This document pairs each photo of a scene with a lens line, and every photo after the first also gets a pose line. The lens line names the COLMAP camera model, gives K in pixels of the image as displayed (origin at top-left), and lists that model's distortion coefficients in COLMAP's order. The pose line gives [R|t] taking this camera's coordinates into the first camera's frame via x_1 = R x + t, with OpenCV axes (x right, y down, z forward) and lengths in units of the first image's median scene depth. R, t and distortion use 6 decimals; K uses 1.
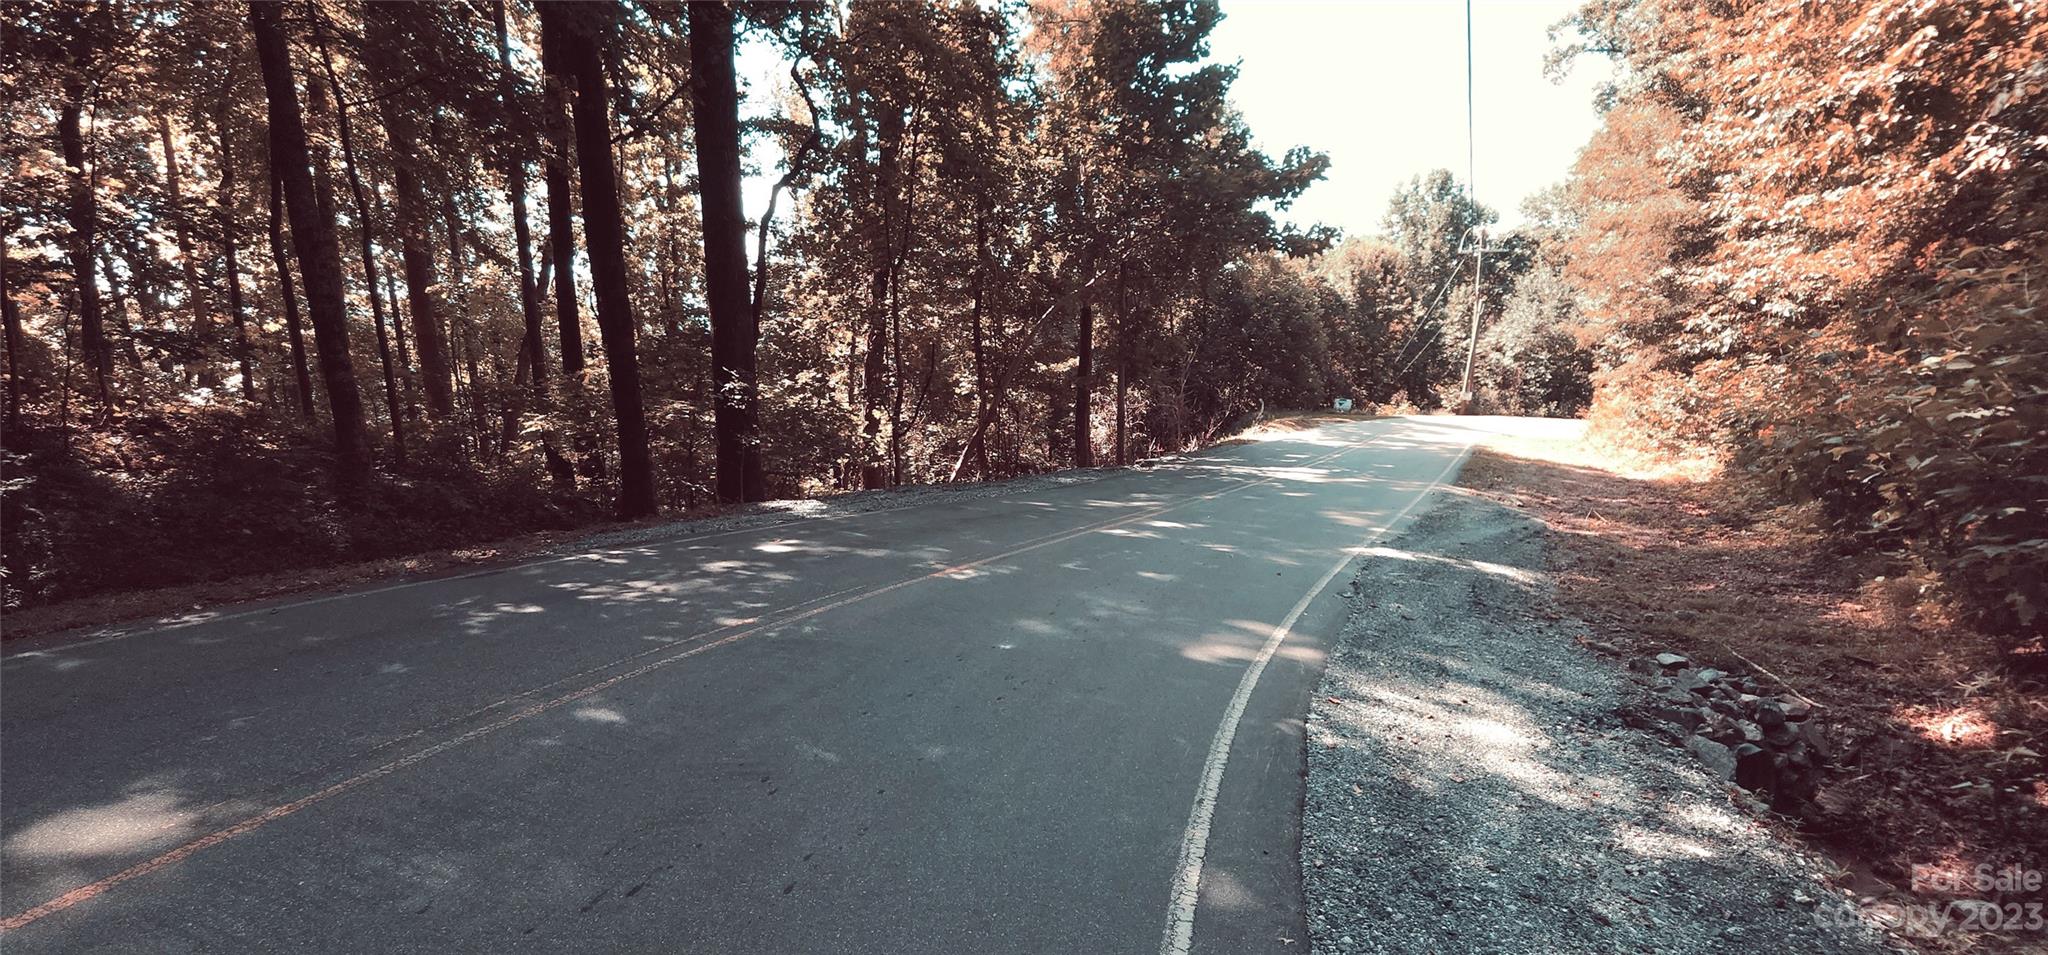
lens RADIAL K [[834.6, 0, 1023.7], [0, 834.6, 482.2], [0, 0, 1]] dist [0.008328, -0.008546]
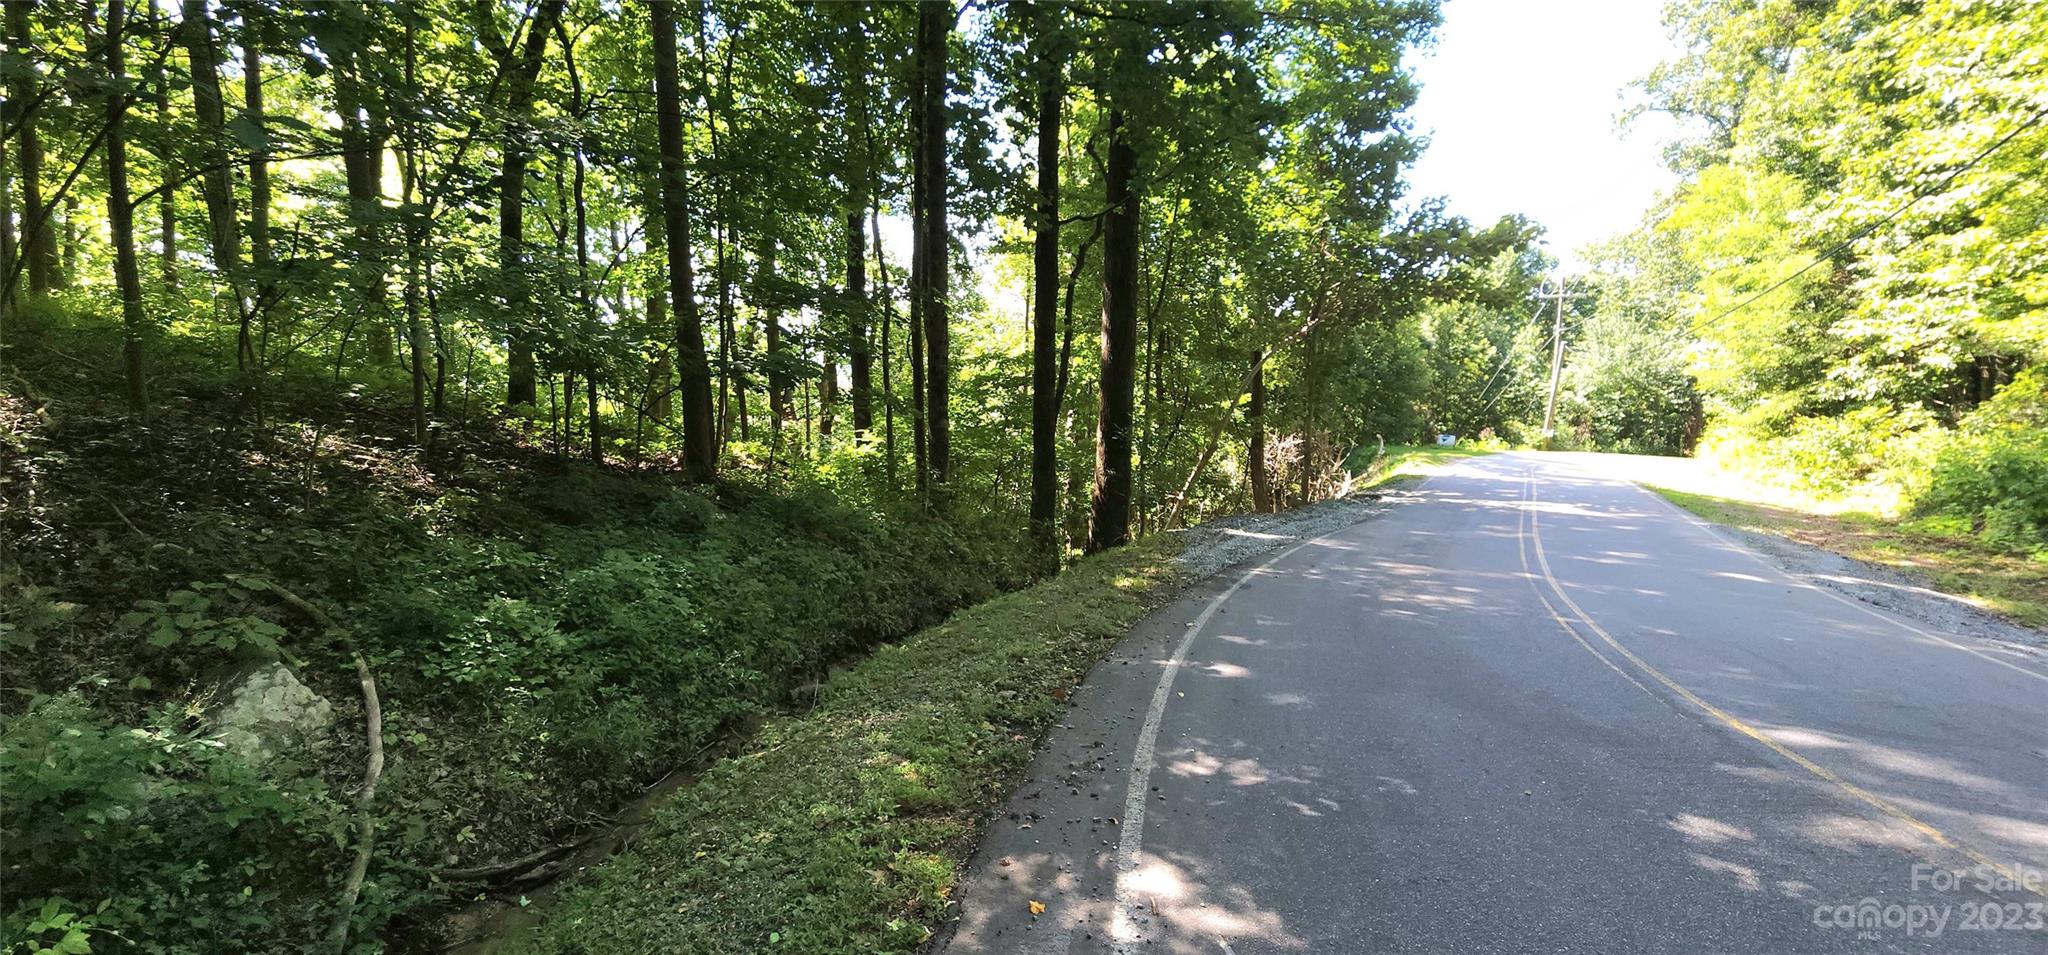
lens RADIAL K [[834.6, 0, 1023.7], [0, 834.6, 482.2], [0, 0, 1]] dist [0.008328, -0.008546]
pose [[0.999913, 0.010380, 0.008179, -0.147123], [-0.010100, 0.999385, -0.033570, 0.000684], [-0.008522, 0.033484, 0.999403, -0.043886]]
